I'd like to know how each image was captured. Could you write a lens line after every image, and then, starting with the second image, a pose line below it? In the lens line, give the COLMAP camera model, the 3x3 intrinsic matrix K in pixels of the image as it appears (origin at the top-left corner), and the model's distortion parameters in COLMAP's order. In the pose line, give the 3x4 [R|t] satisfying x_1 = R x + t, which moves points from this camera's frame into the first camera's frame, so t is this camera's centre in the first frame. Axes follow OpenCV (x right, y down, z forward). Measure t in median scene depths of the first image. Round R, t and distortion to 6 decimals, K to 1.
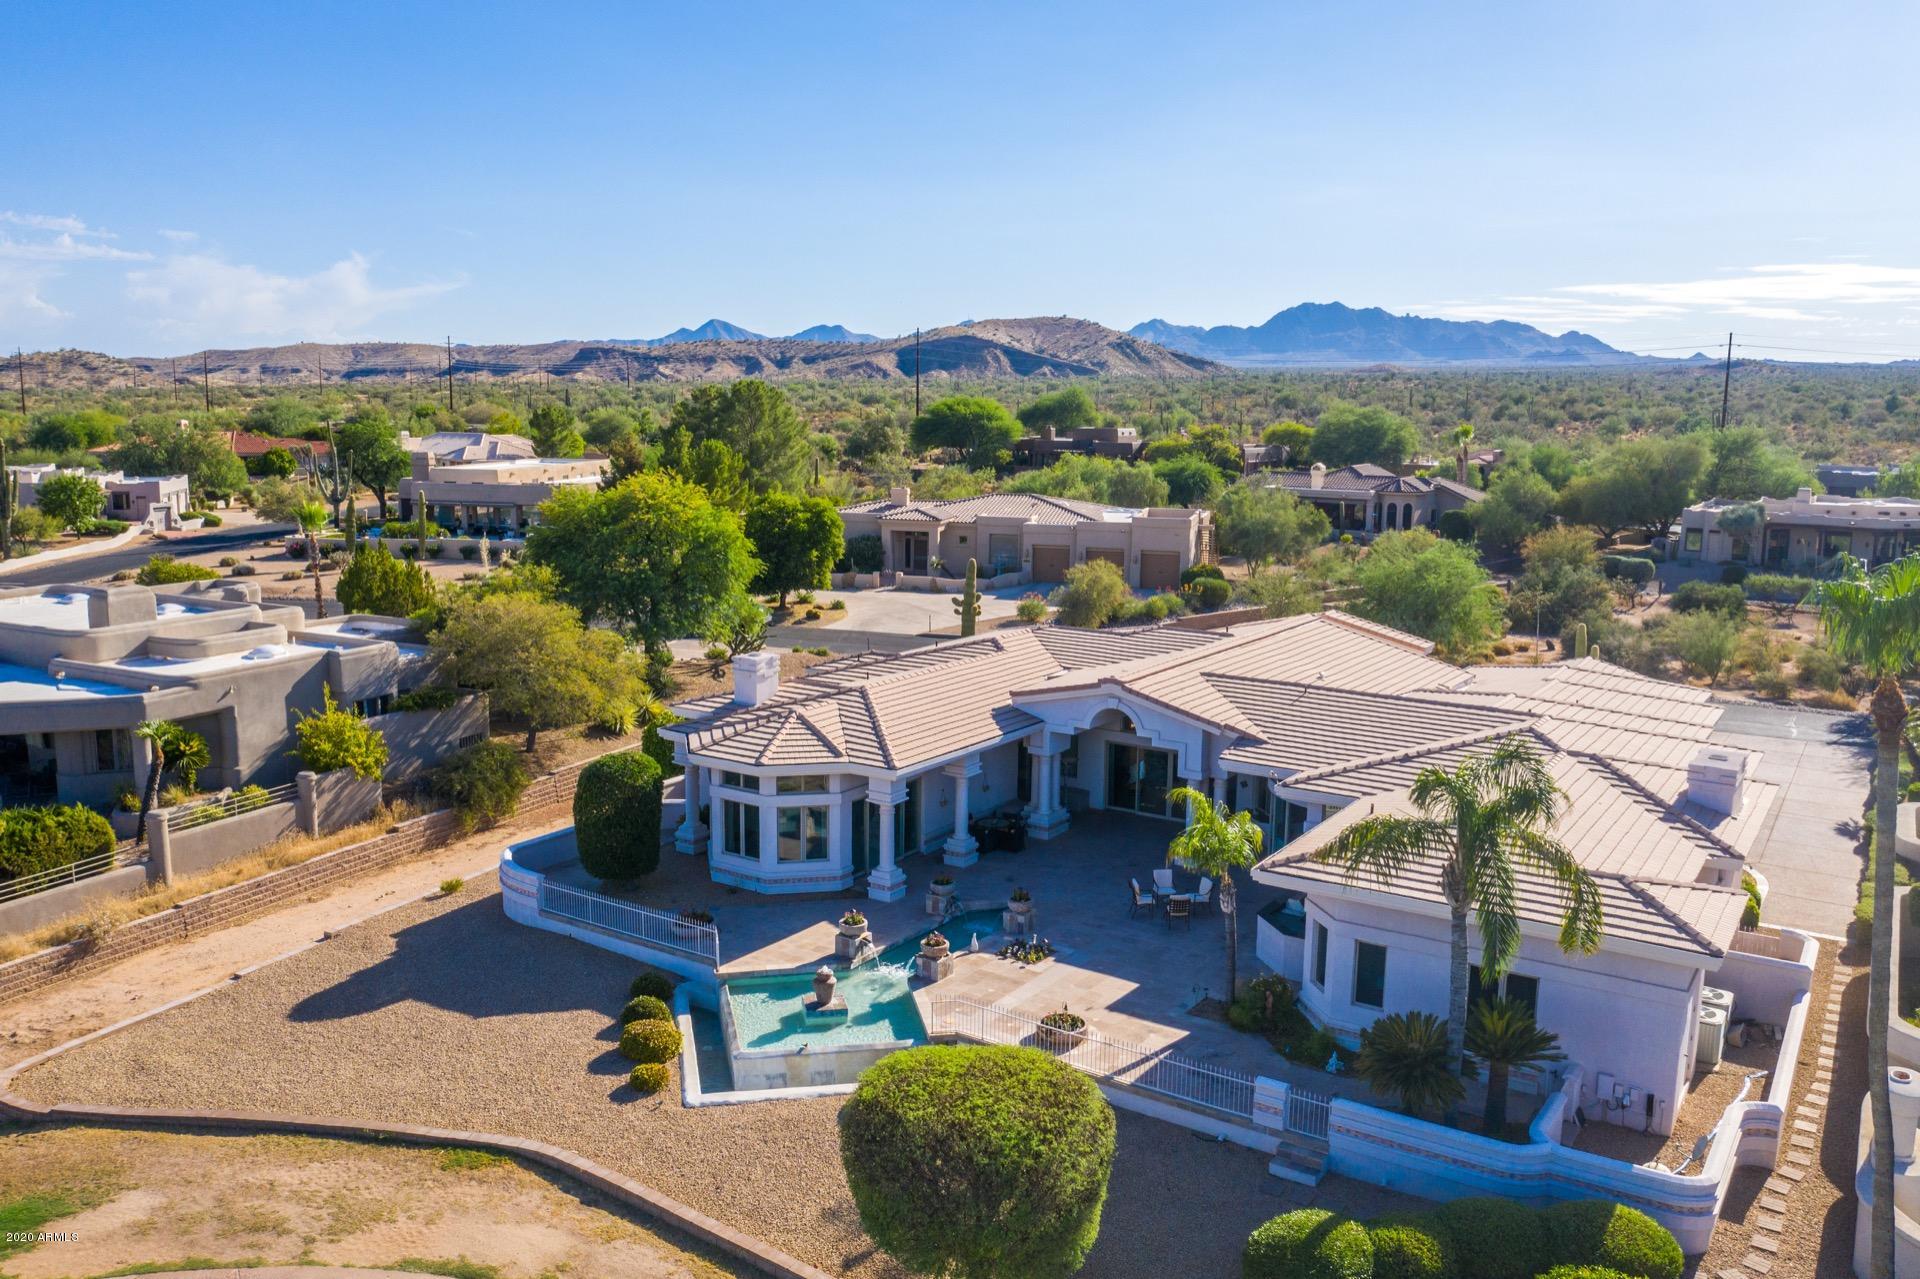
lens RADIAL K [[1508.4, 0, 957.1], [0, 1508.4, 640.2], [0, 0, 1]] dist [-0.039671, 0.006085]
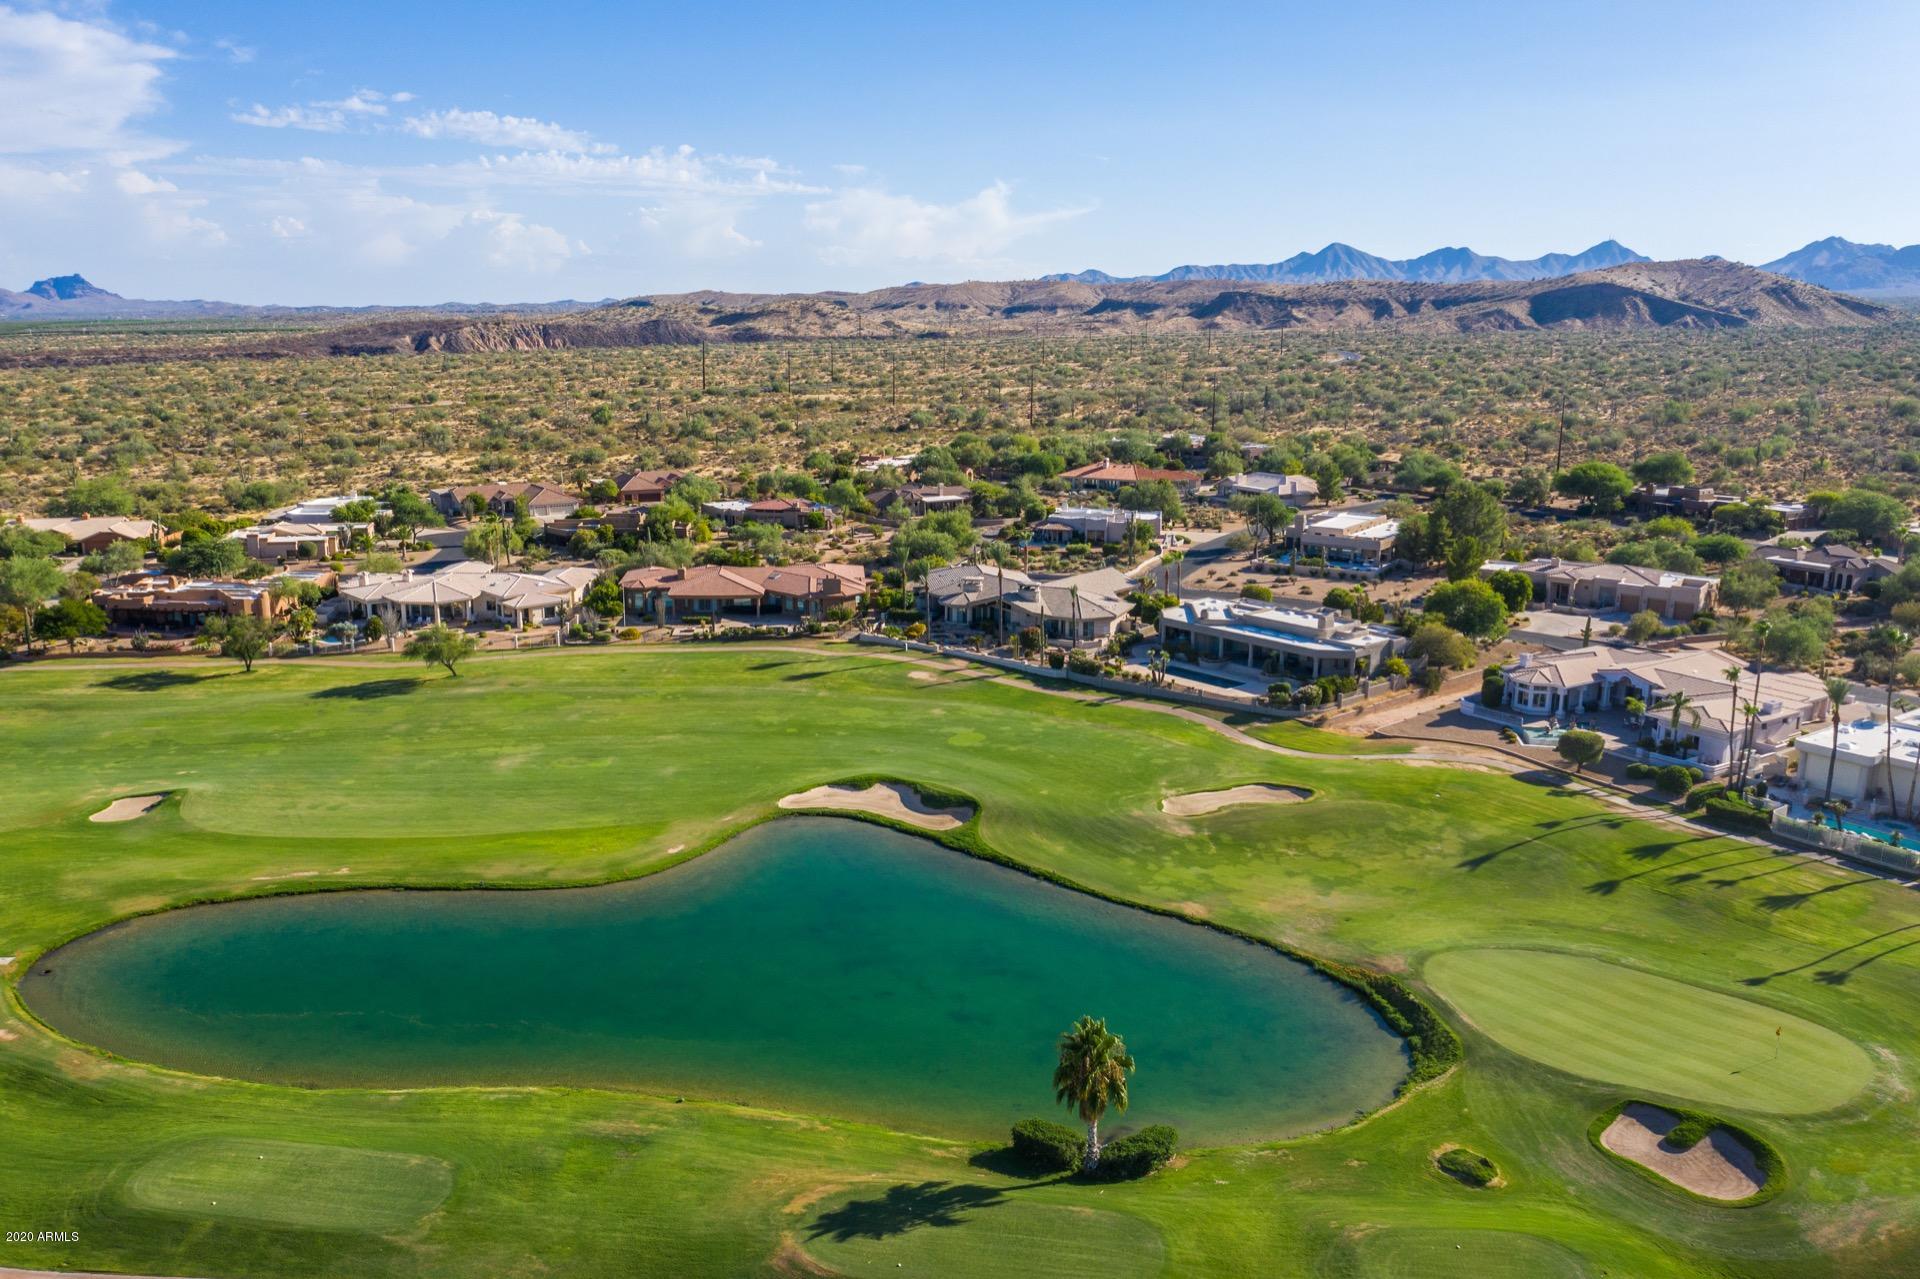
lens RADIAL K [[1518.6, 0, 958.7], [0, 1518.6, 642.6], [0, 0, 1]] dist [-0.039002, 0.004248]
pose [[0.925386, 0.081701, -0.370116, -0.011885], [-0.060946, 0.995860, 0.067449, -0.043508], [0.374094, -0.039859, 0.926534, -0.708236]]
